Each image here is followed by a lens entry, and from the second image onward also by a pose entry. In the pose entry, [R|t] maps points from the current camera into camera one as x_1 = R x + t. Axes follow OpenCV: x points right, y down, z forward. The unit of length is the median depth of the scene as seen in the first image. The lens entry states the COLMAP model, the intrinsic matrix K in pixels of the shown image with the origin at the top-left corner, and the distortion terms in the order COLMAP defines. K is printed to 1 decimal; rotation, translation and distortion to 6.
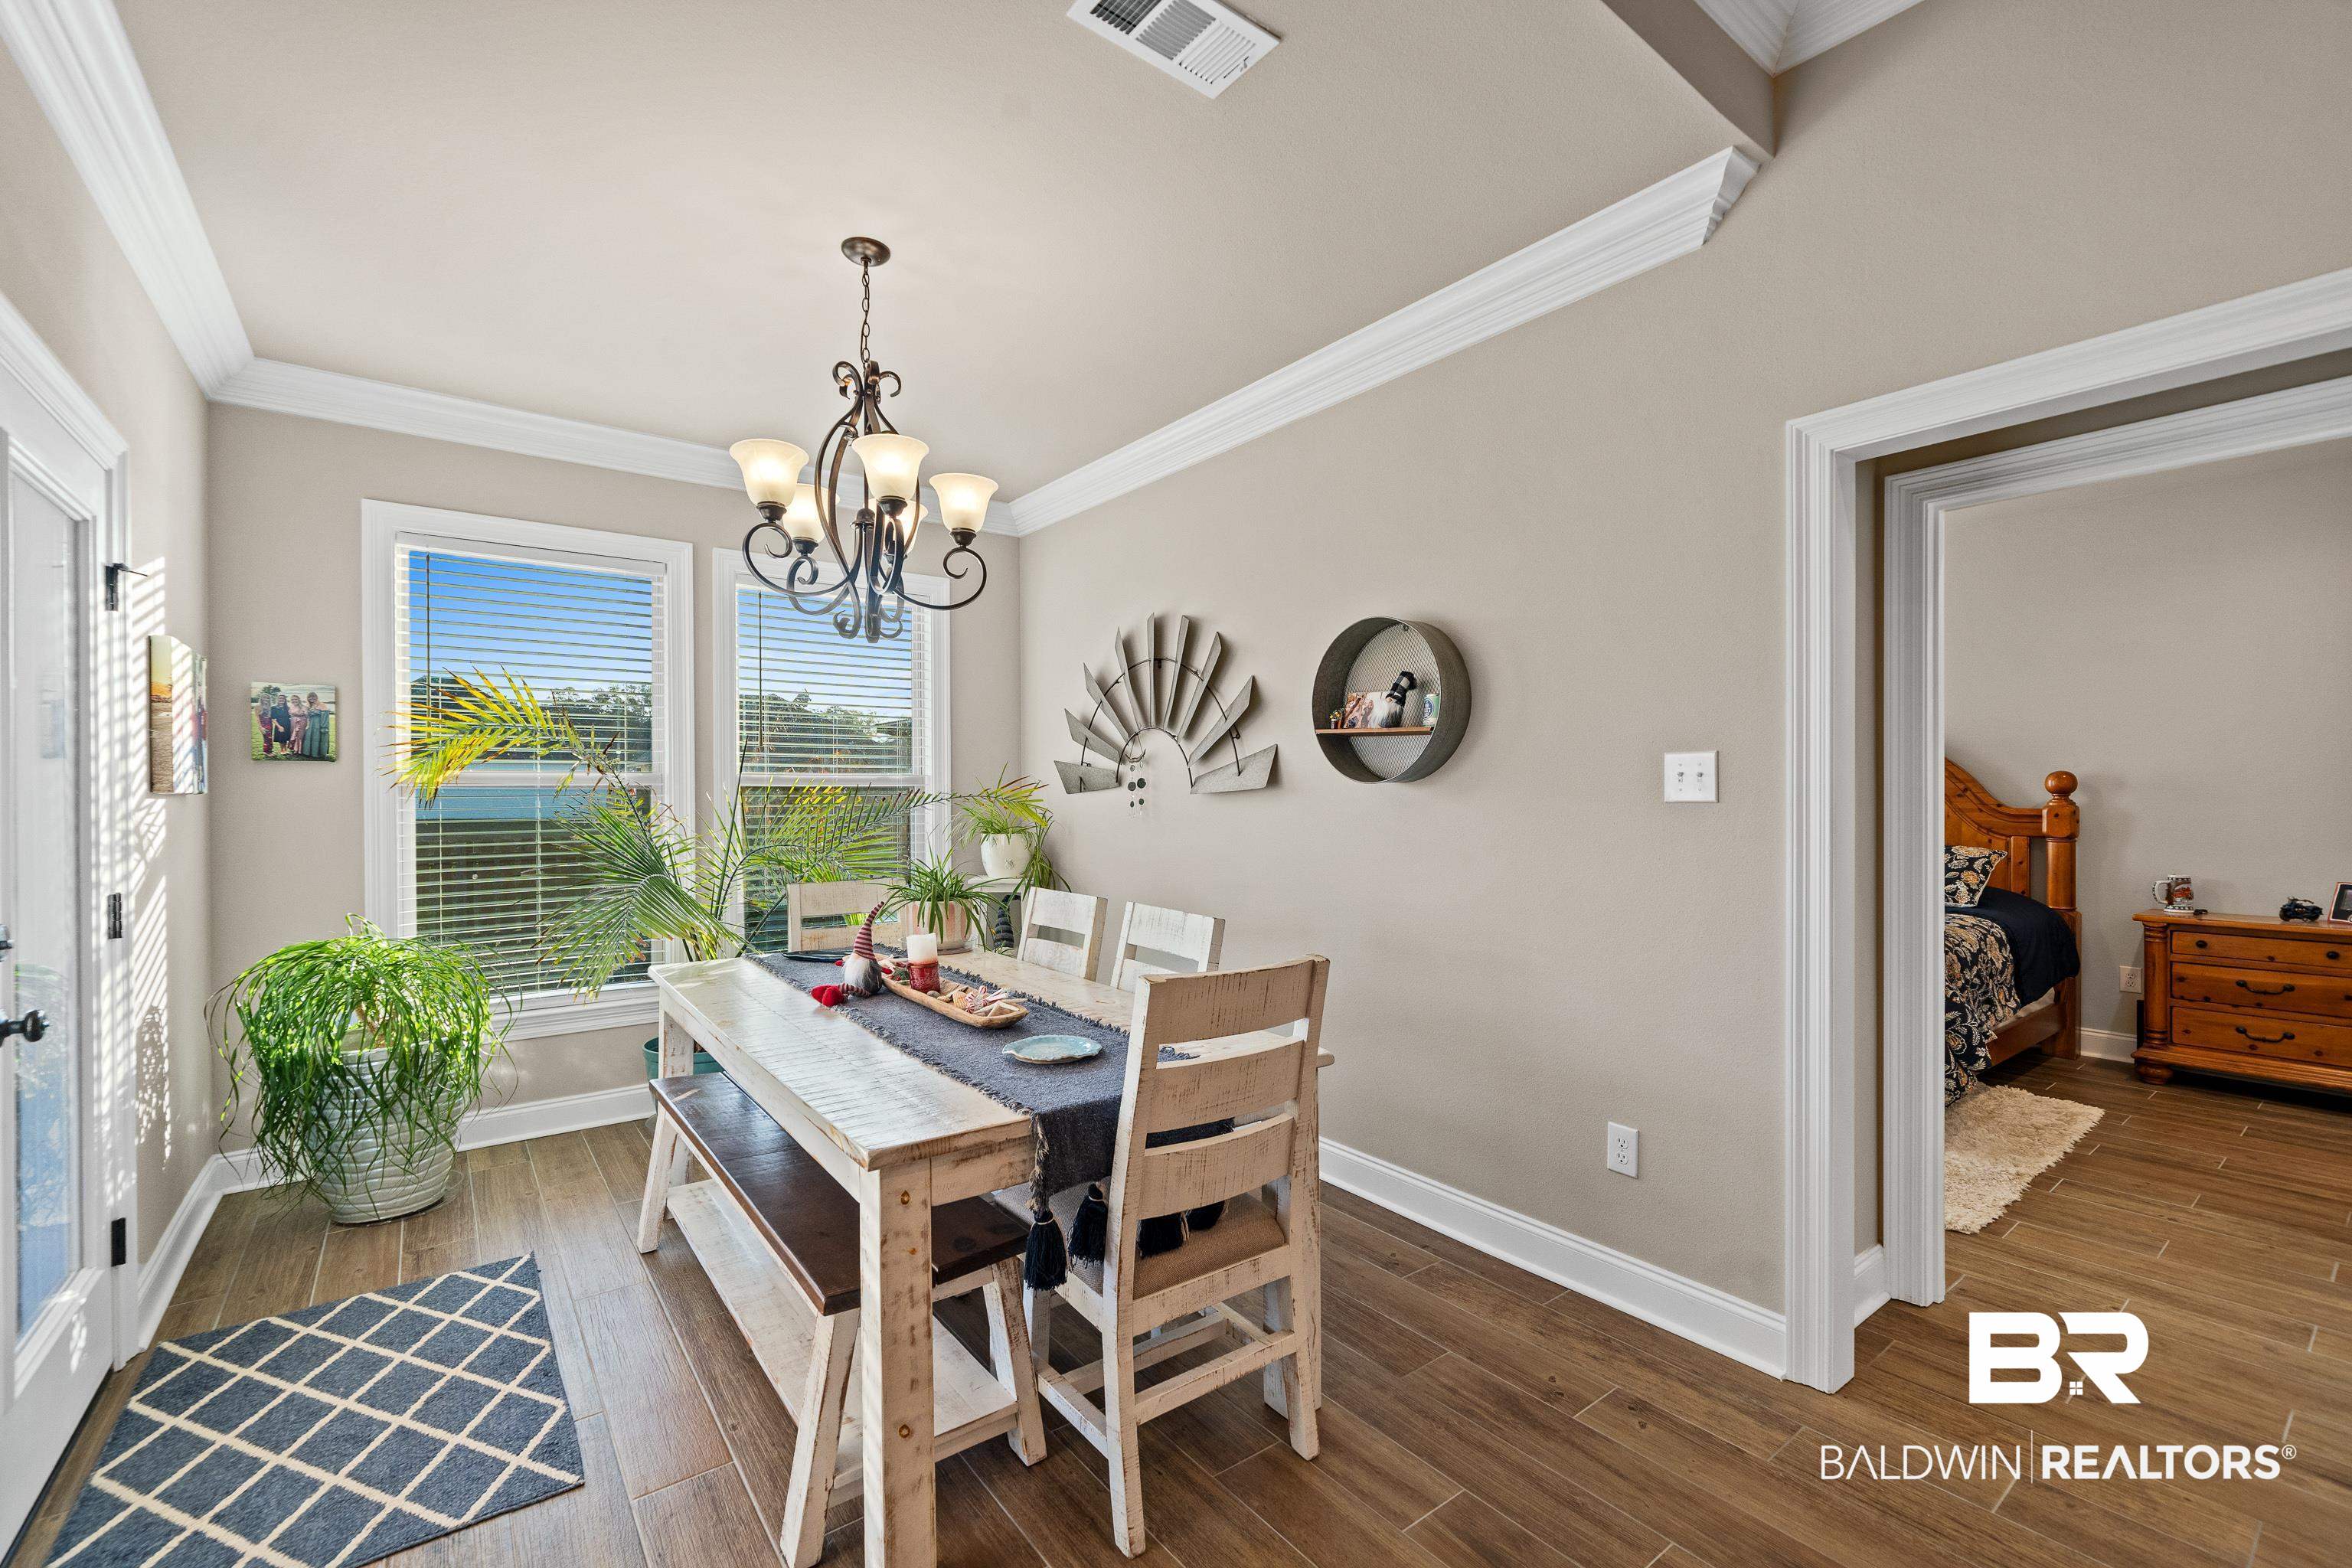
lens RADIAL K [[986.4, 0, 1175.7], [0, 986.4, 798.0], [0, 0, 1]] dist [-0.000046, 0.000385]
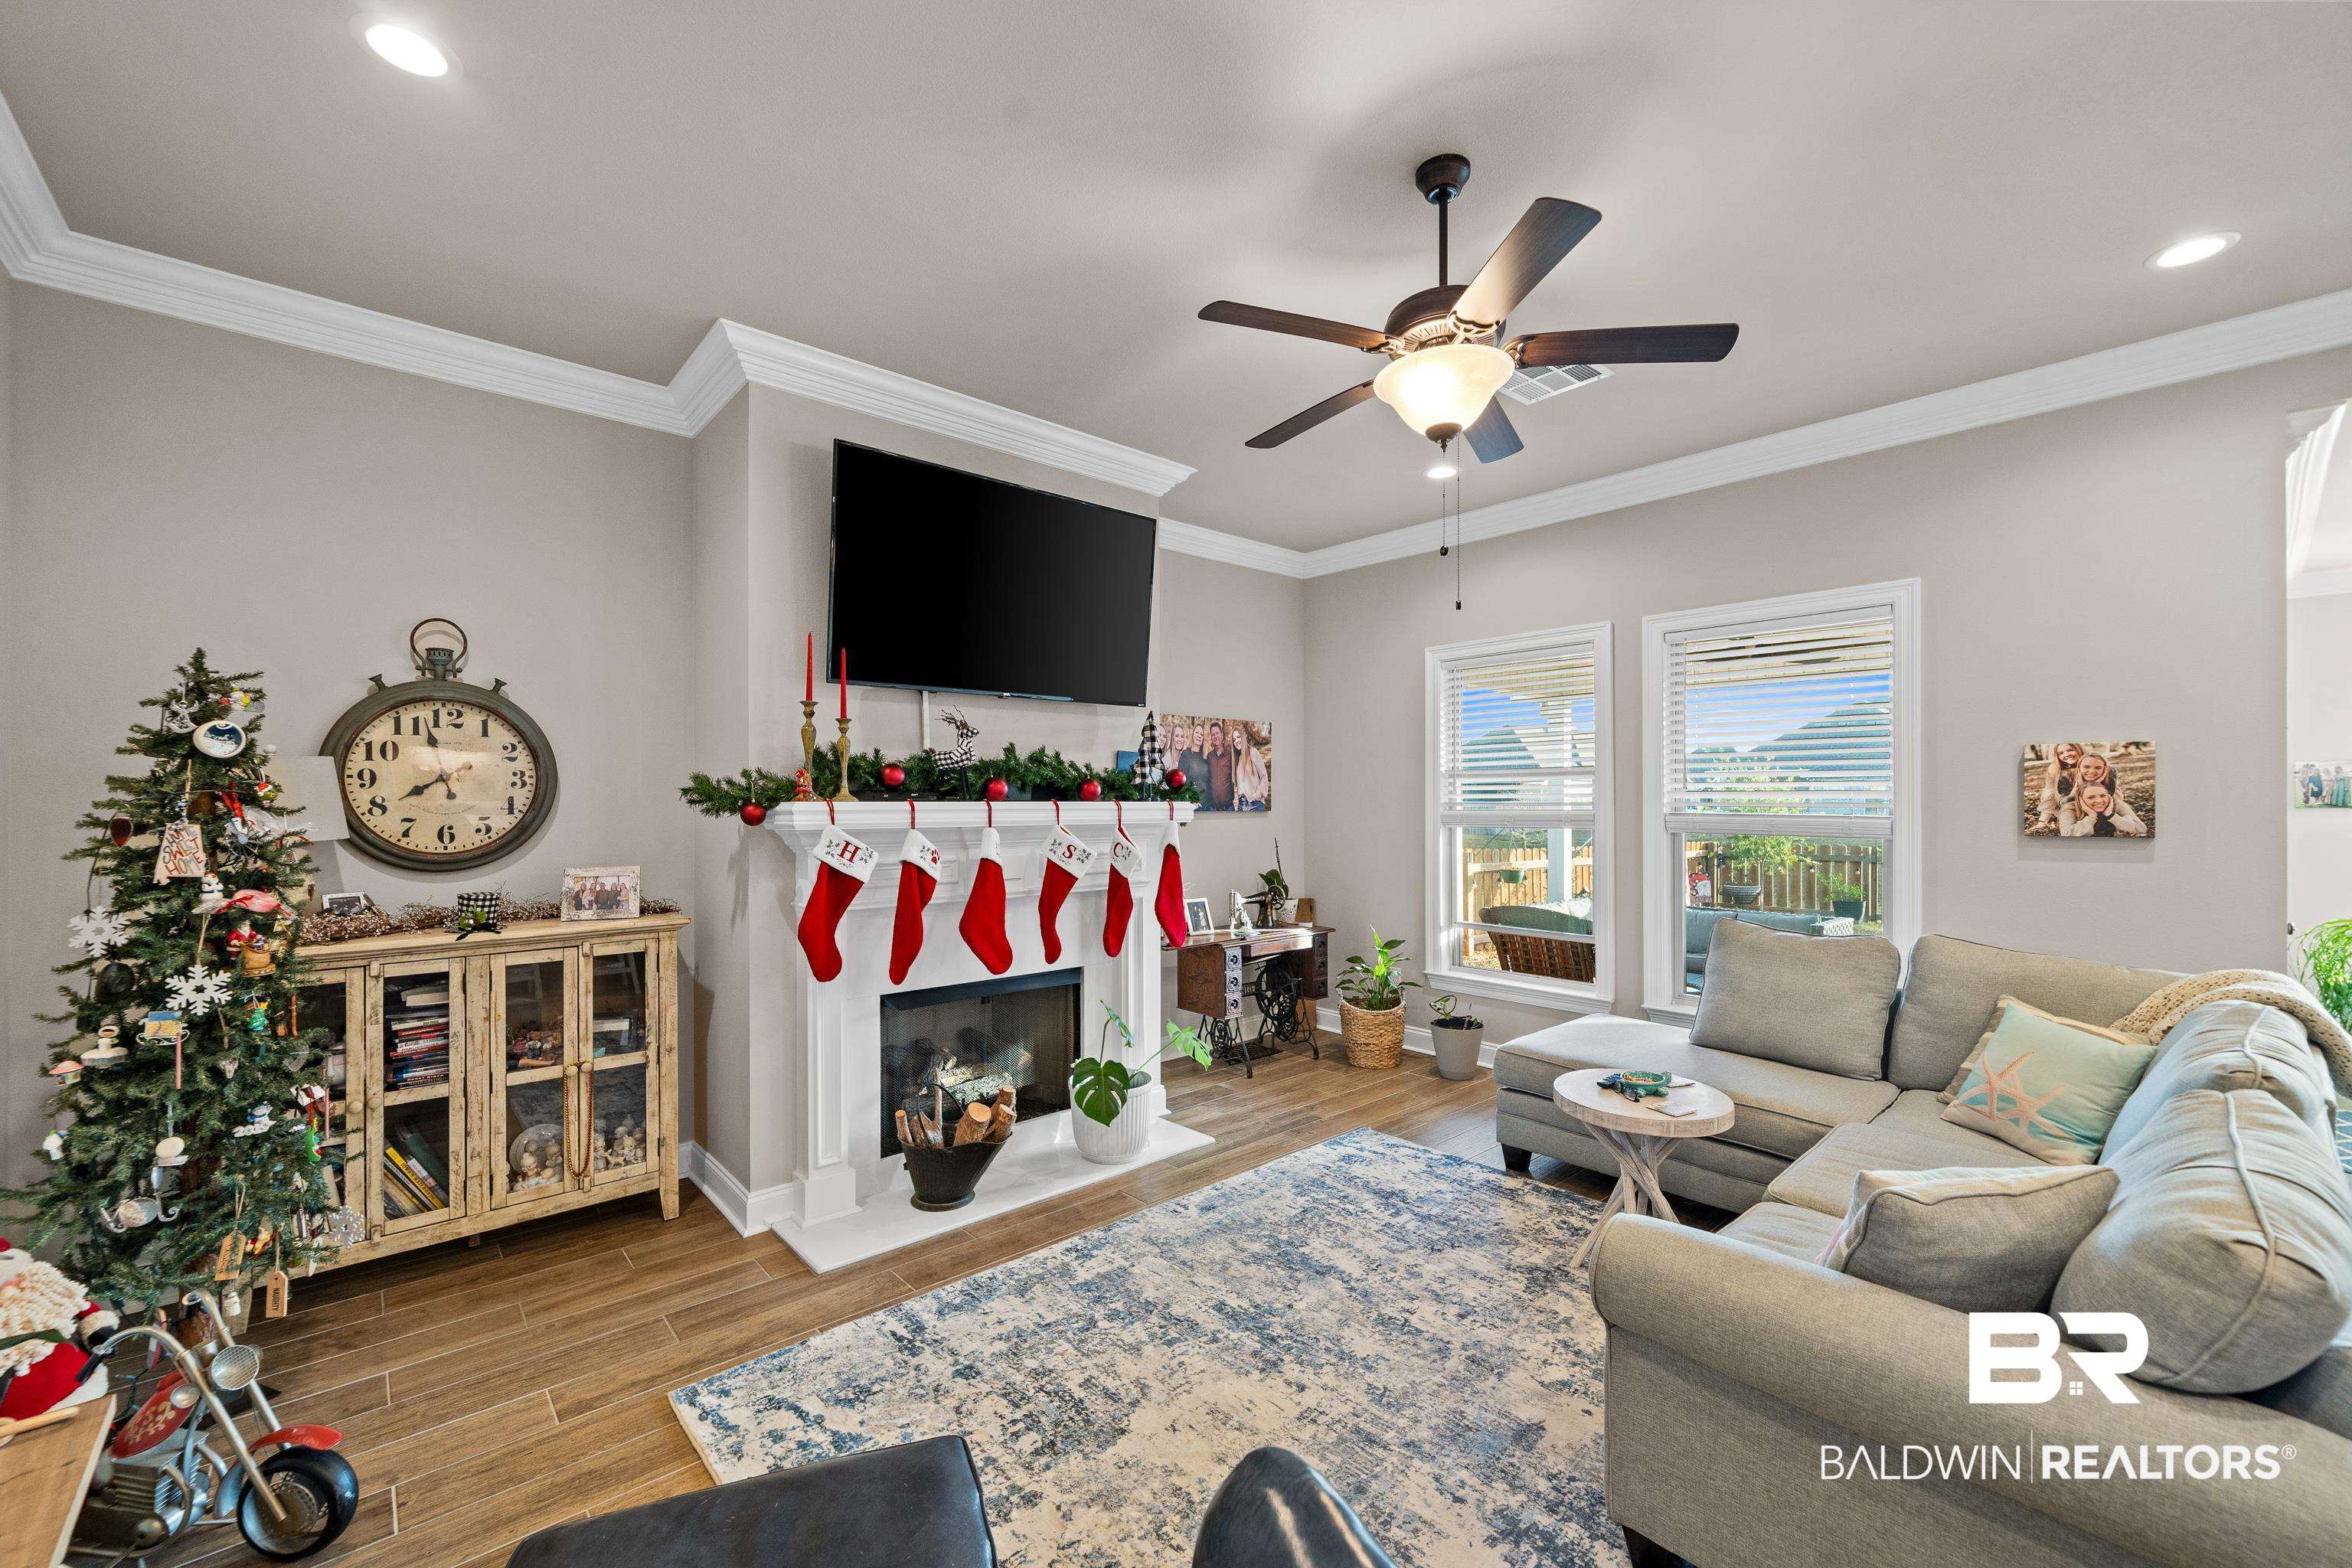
lens RADIAL K [[986.4, 0, 1175.7], [0, 986.4, 798.0], [0, 0, 1]] dist [-0.000046, 0.000385]
pose [[0.101433, 0.000169, -0.994842, 0.603022], [-0.002877, 0.999996, -0.000123, -0.054608], [0.994838, 0.002875, 0.101433, -1.182012]]
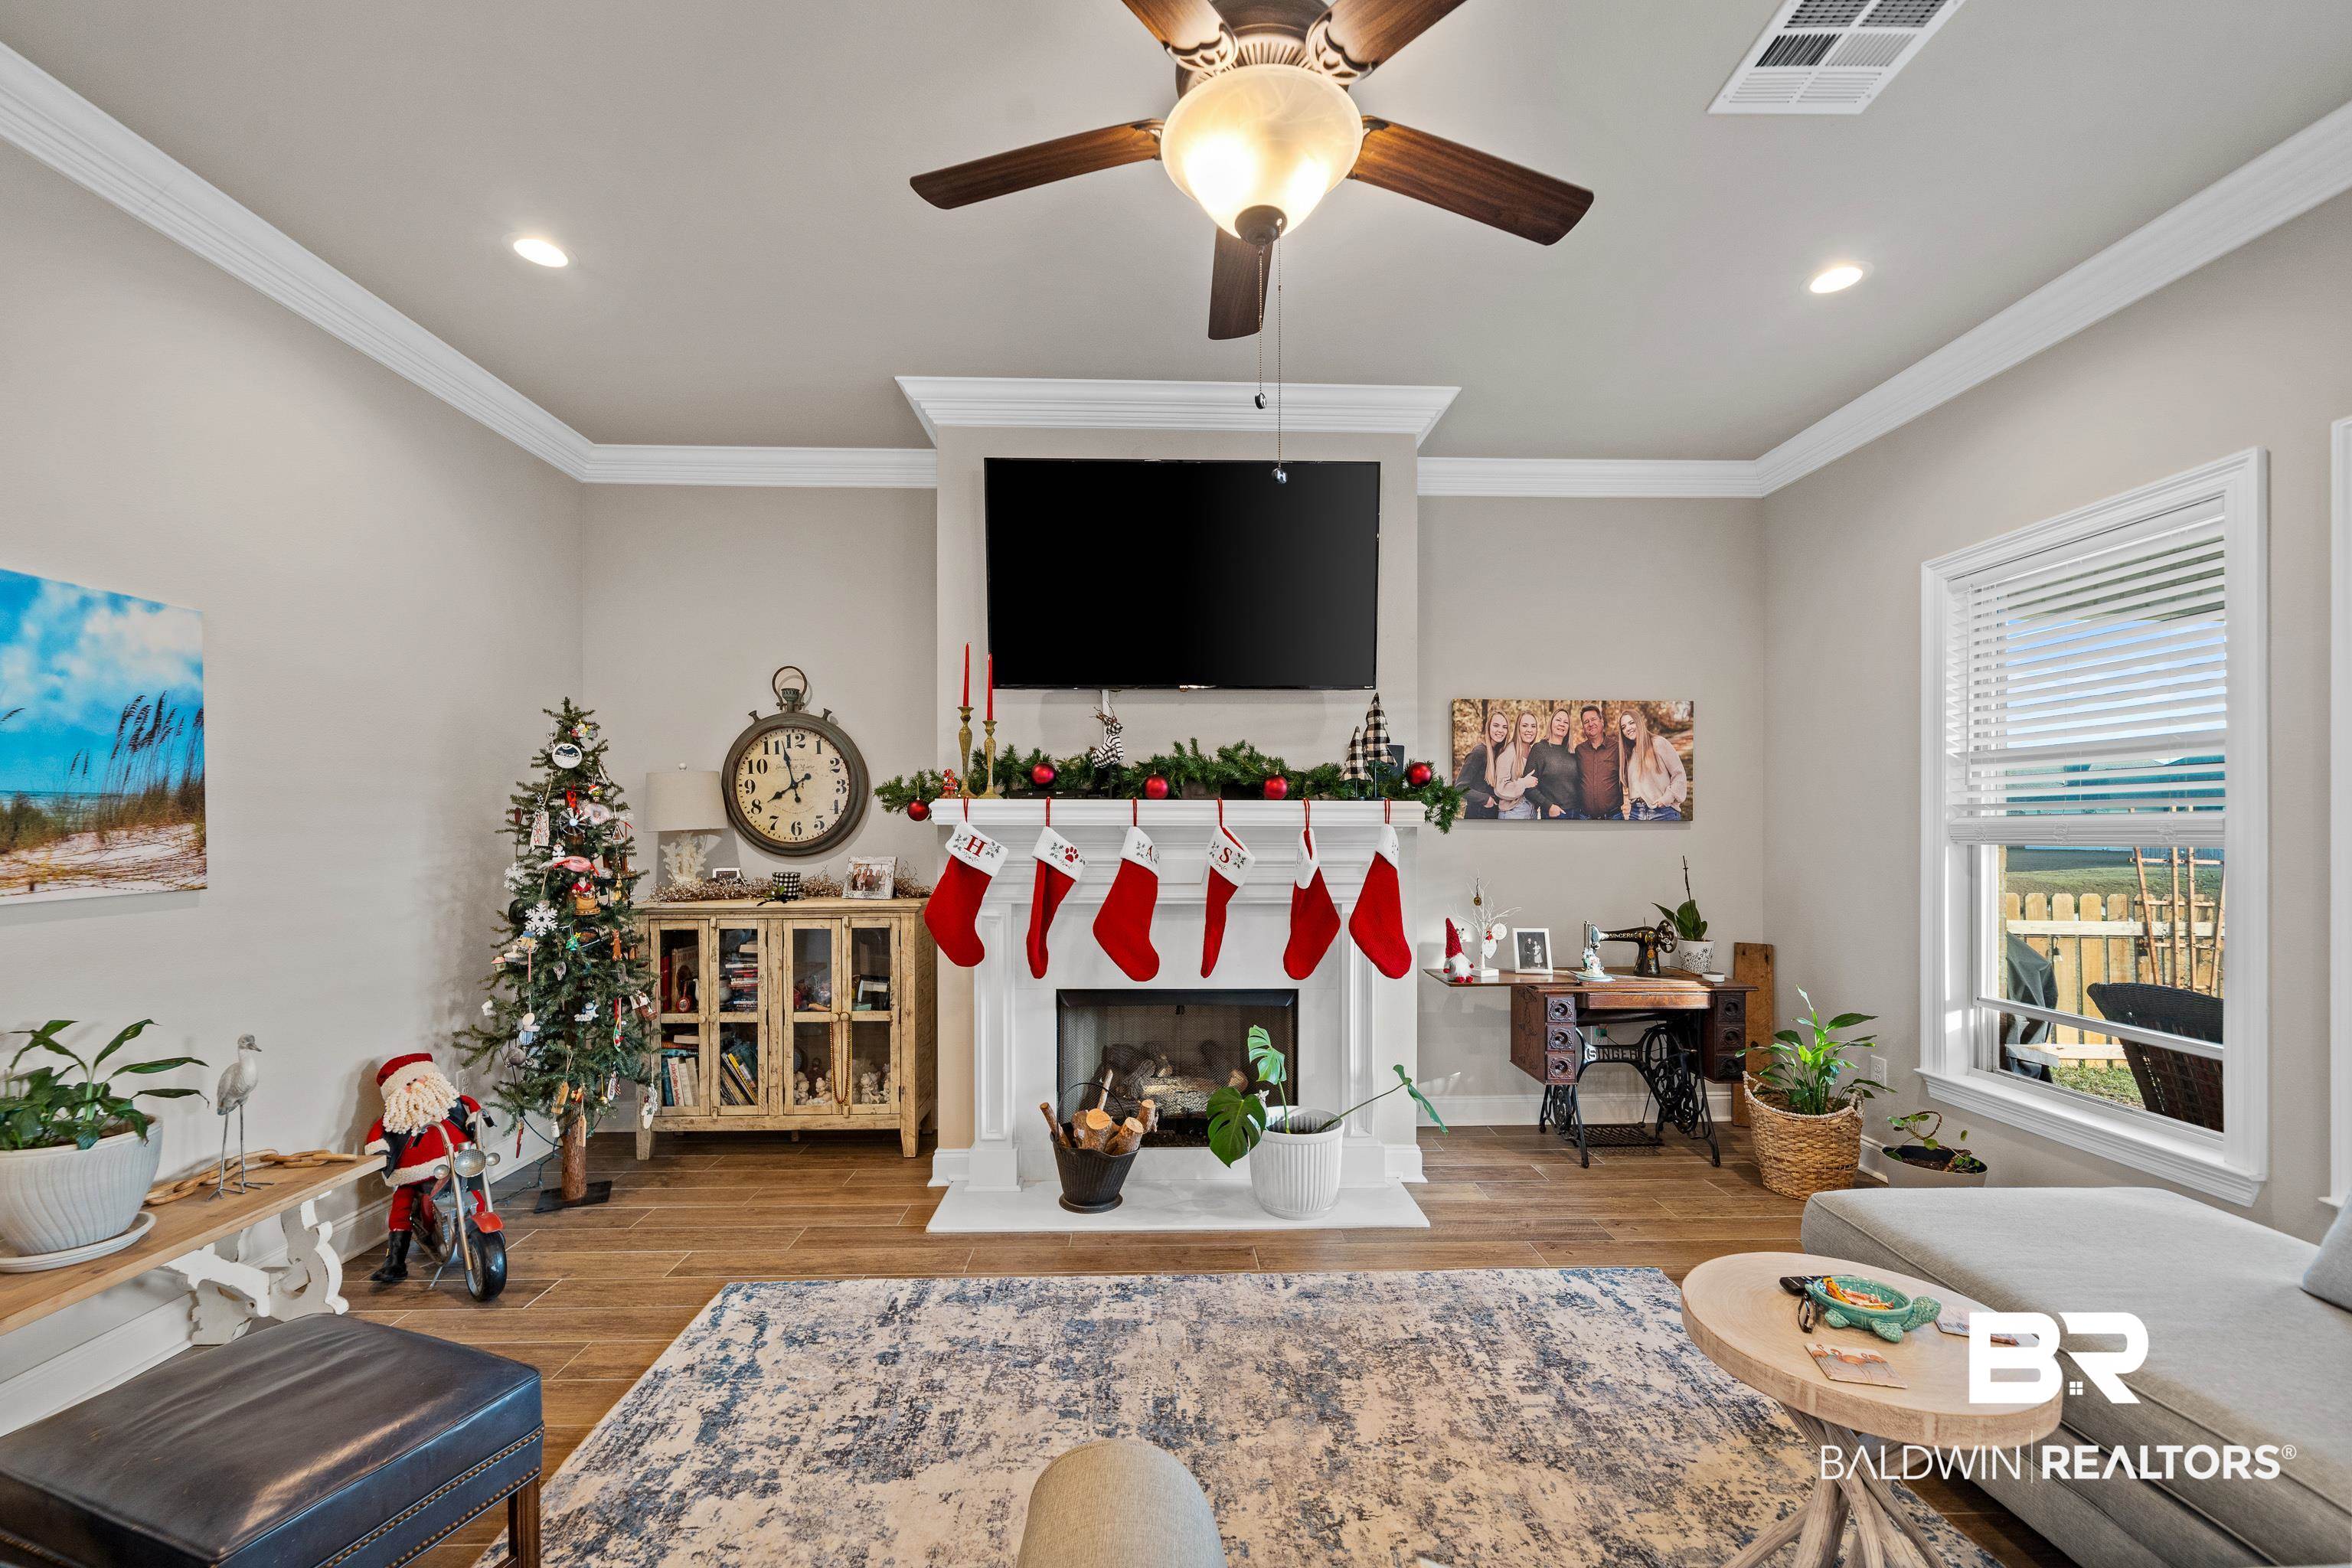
lens RADIAL K [[966.0, 0, 1081.1], [0, 966.0, 825.2], [0, 0, 1]] dist [-0.001109, 0.000038]
pose [[-0.577683, 0.003390, -0.816254, 0.289044], [-0.004950, 0.999958, 0.007656, -0.023481], [0.816246, 0.008463, -0.577643, -0.595789]]
